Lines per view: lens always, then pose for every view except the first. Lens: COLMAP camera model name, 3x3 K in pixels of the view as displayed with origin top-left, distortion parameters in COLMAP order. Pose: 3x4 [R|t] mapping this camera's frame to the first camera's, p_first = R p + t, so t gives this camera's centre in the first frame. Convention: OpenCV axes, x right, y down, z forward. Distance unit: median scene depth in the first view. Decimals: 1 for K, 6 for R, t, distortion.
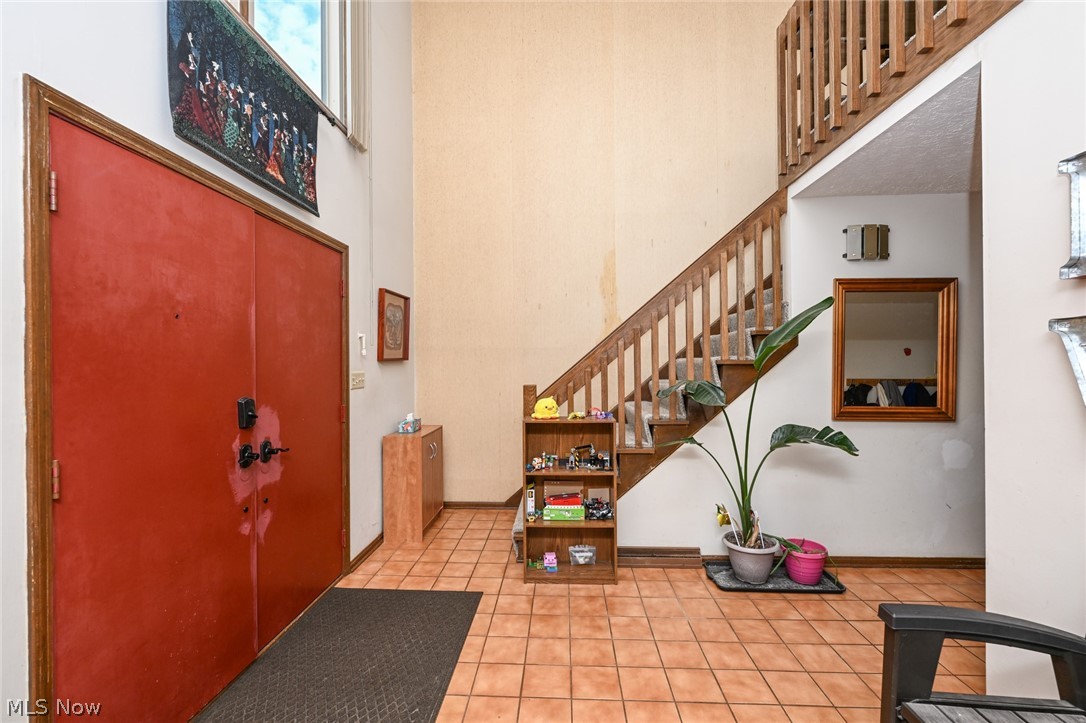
lens RADIAL K [[461.7, 0, 542.0], [0, 461.7, 363.1], [0, 0, 1]] dist [-0.000289, -0.000057]
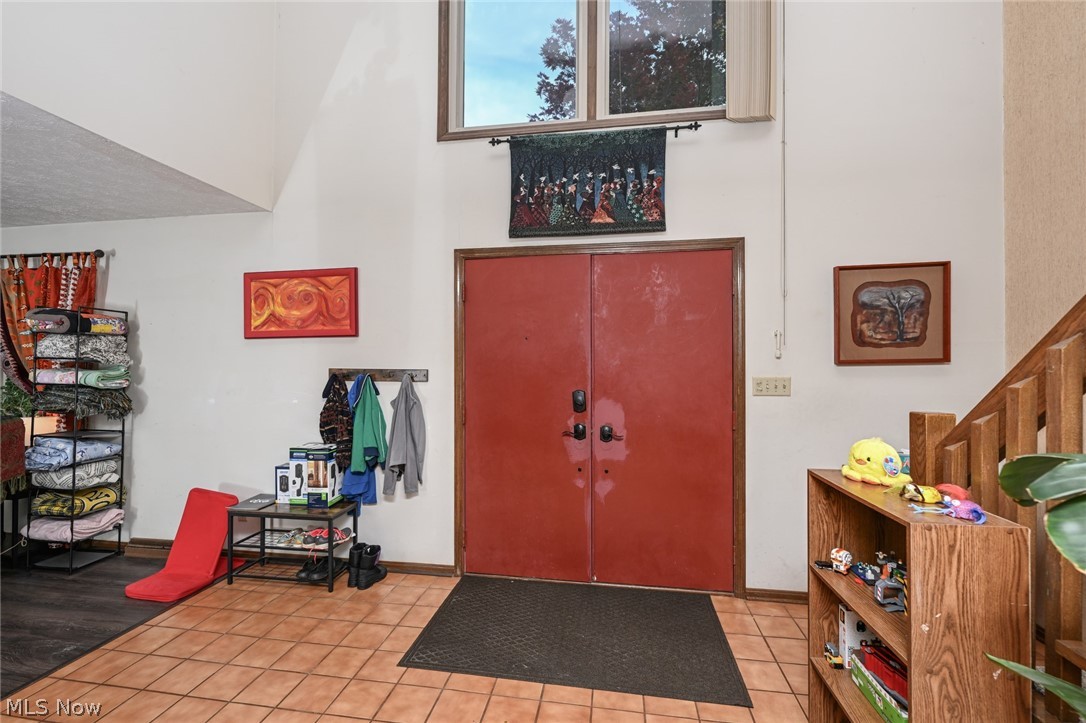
lens RADIAL K [[461.7, 0, 542.0], [0, 461.7, 363.1], [0, 0, 1]] dist [-0.000289, -0.000057]
pose [[-0.107135, -0.004032, -0.994236, 0.729757], [-0.002068, 0.999991, -0.003833, -0.002245], [0.994242, 0.001645, -0.107142, 0.974780]]
